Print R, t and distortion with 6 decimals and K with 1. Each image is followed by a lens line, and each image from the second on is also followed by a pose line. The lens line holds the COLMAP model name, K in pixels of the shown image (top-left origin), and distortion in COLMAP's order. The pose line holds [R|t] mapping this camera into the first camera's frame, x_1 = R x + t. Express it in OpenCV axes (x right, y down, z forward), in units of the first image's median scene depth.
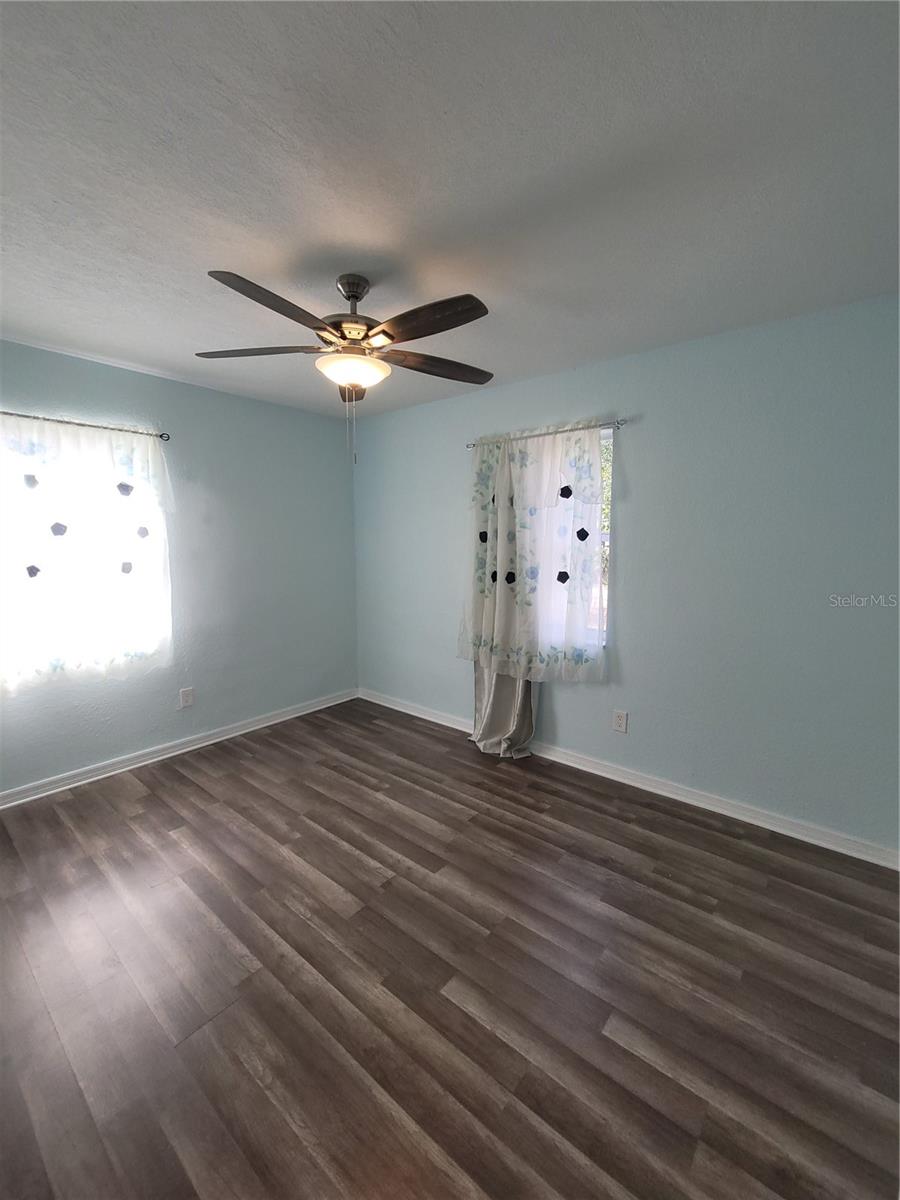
lens RADIAL K [[489.6, 0, 450.8], [0, 489.6, 599.5], [0, 0, 1]] dist [-0.002498, -0.000964]
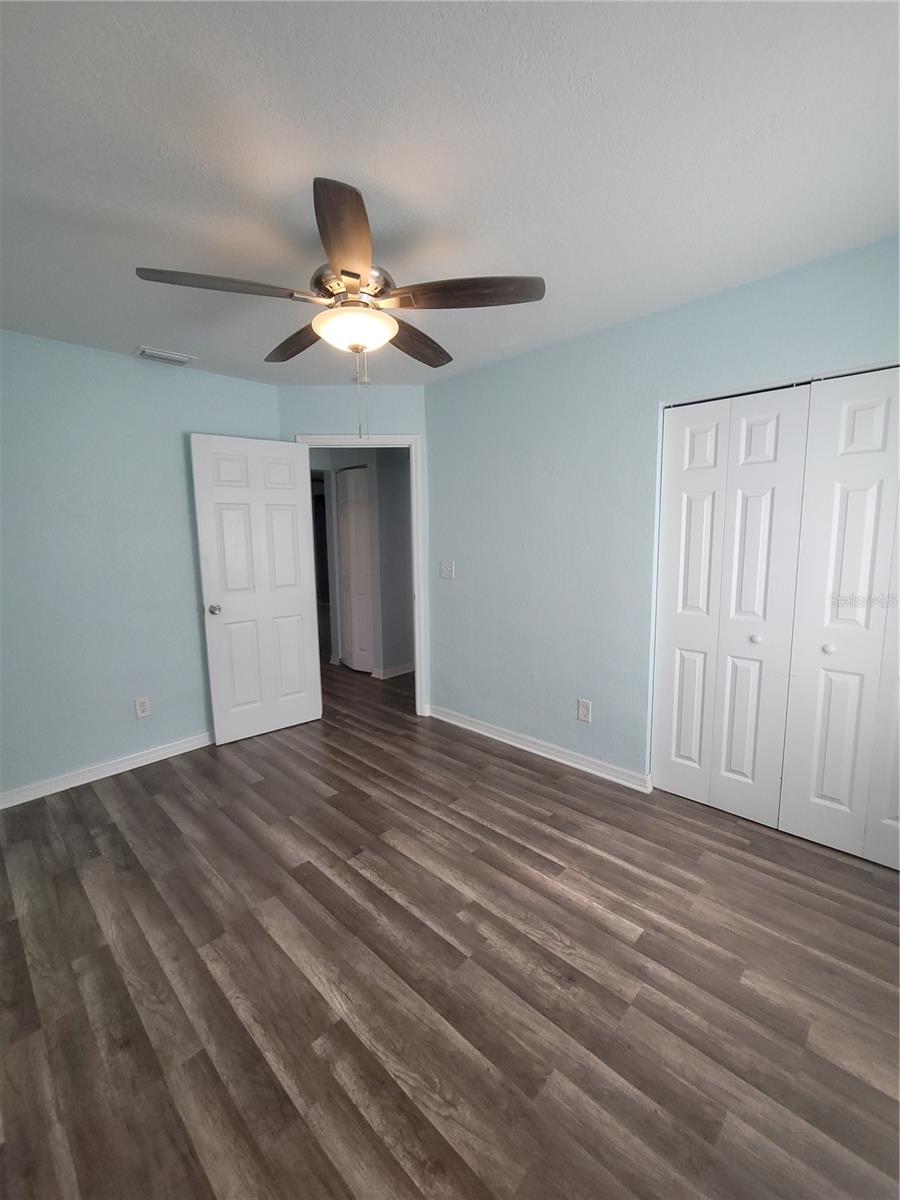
lens RADIAL K [[489.6, 0, 449.2], [0, 489.6, 598.3], [0, 0, 1]] dist [-0.002498, -0.000964]
pose [[-0.997284, 0.005834, 0.073418, -0.371232], [0.024351, 0.966914, 0.253937, -0.193242], [-0.069508, 0.255035, -0.964430, 1.688169]]
